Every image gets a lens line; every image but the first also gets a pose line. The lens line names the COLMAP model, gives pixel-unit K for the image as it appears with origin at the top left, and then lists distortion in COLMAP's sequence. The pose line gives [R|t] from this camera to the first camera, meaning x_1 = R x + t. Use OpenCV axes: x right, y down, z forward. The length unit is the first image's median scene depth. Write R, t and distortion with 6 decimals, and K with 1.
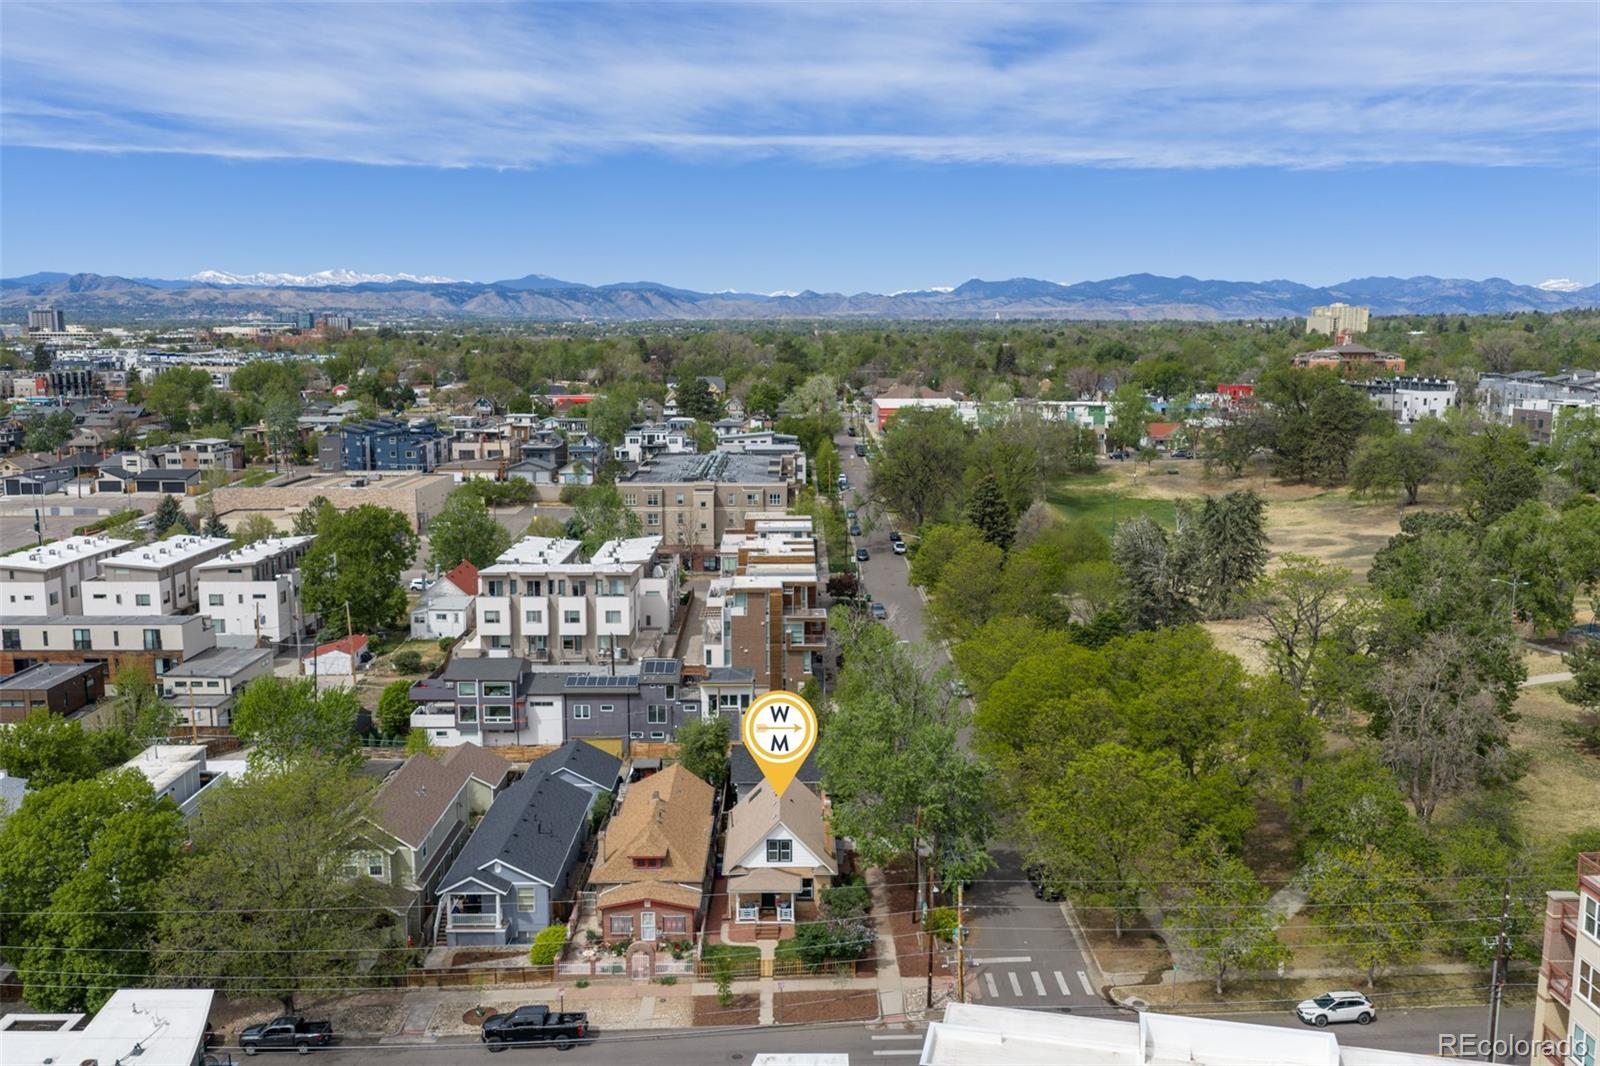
lens RADIAL K [[1381.4, 0, 785.7], [0, 1381.4, 533.8], [0, 0, 1]] dist [0.013115, -0.026612]
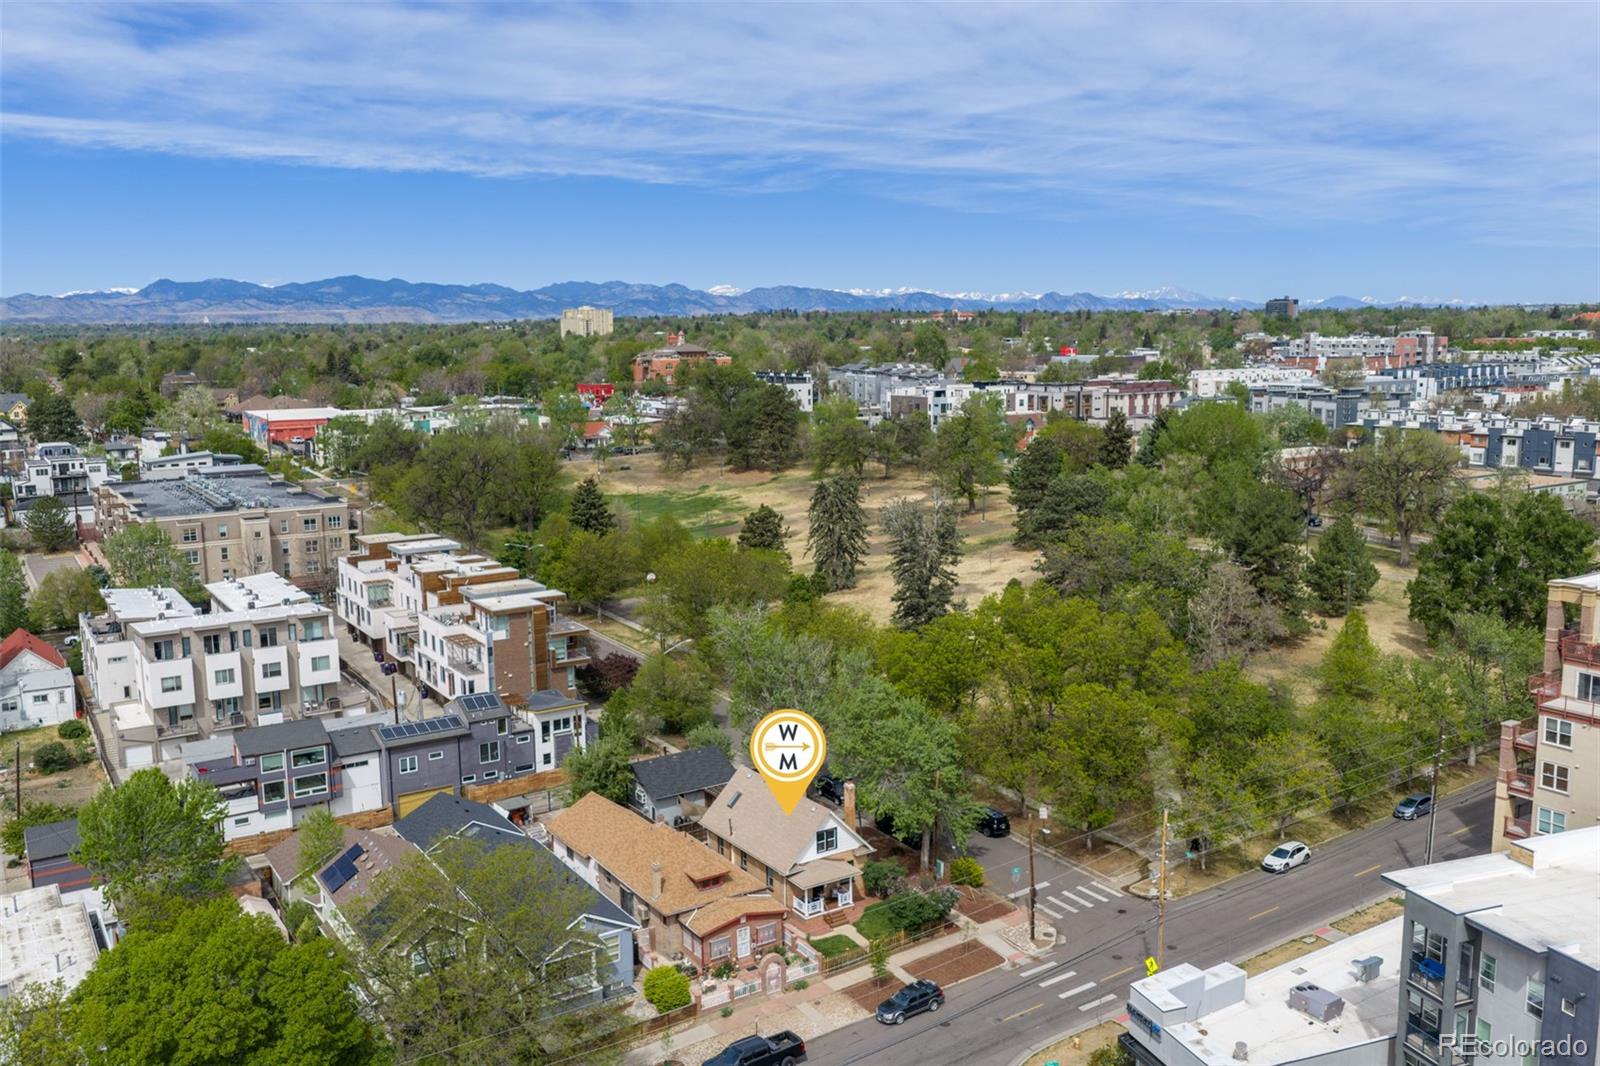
lens RADIAL K [[1381.4, 0, 842.0], [0, 1381.4, 522.2], [0, 0, 1]] dist [0.013115, -0.026612]
pose [[0.828870, -0.087389, 0.552573, -0.326600], [0.092959, 0.995507, 0.017999, -0.014382], [-0.551664, 0.036448, 0.833270, 0.076846]]
